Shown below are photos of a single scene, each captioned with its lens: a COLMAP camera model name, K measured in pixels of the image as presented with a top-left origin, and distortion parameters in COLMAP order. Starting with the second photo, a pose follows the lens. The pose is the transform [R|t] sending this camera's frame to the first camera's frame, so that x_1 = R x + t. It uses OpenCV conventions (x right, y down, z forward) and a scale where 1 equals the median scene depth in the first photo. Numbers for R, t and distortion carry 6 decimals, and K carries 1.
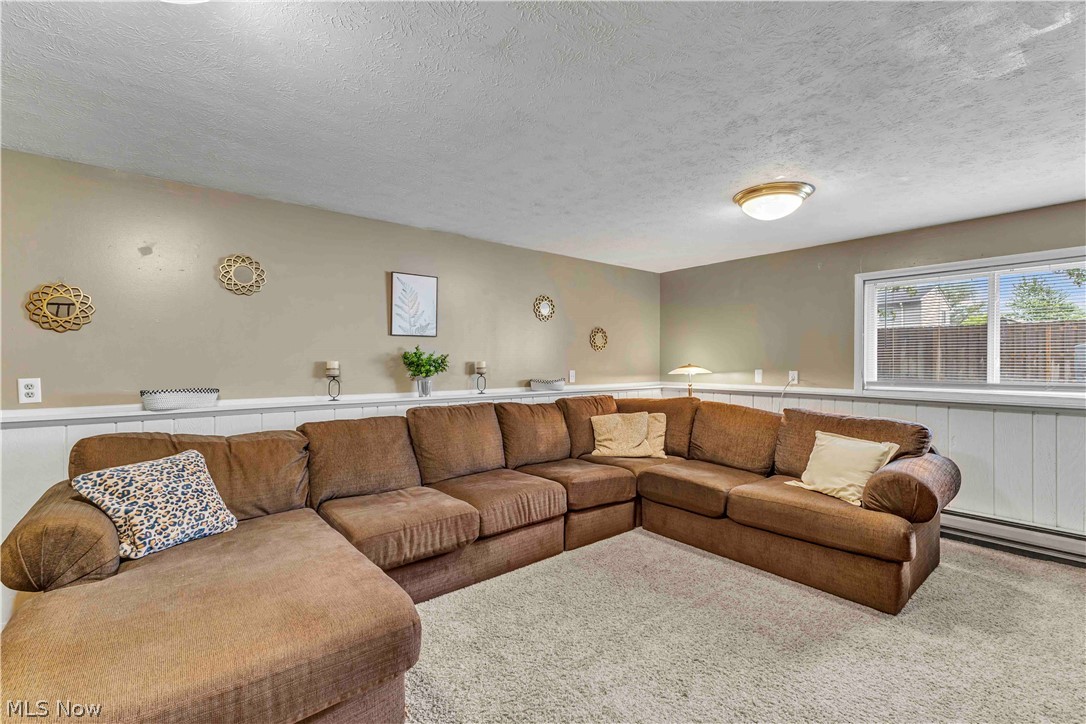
lens RADIAL K [[473.9, 0, 548.3], [0, 473.9, 363.7], [0, 0, 1]] dist [0.010670, -0.000387]
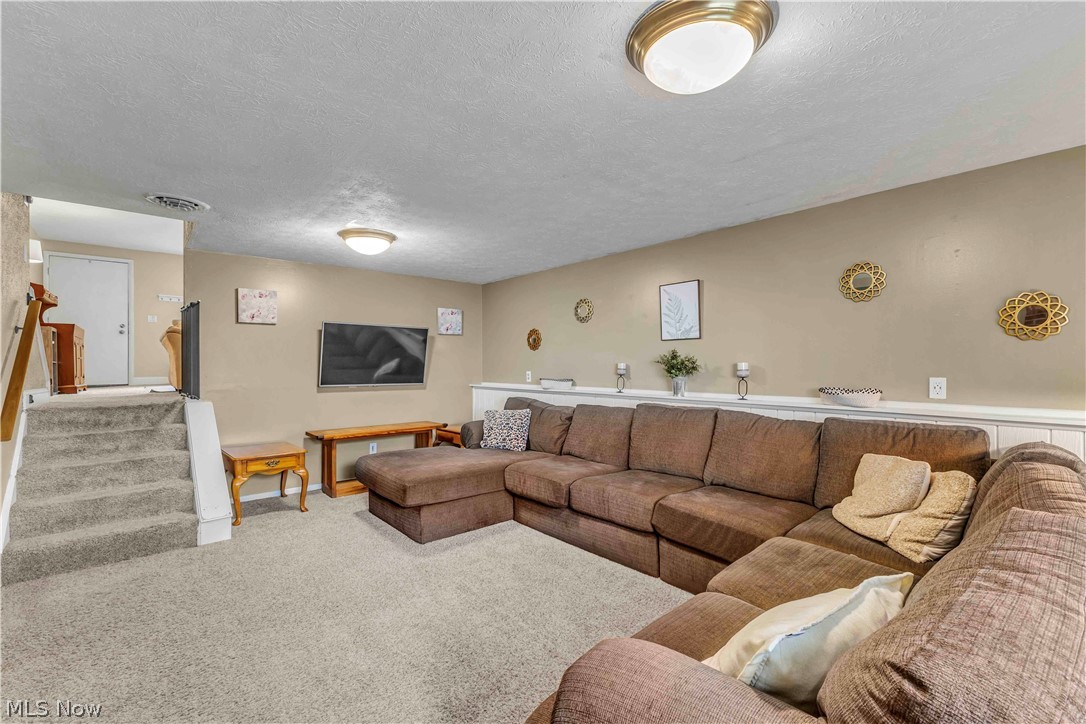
lens RADIAL K [[473.9, 0, 548.3], [0, 473.9, 363.7], [0, 0, 1]] dist [0.010670, -0.000387]
pose [[0.035067, -0.001664, -0.999384, 0.789848], [-0.001909, 0.999997, -0.001732, -0.001041], [0.999383, 0.001969, 0.035064, 0.662590]]
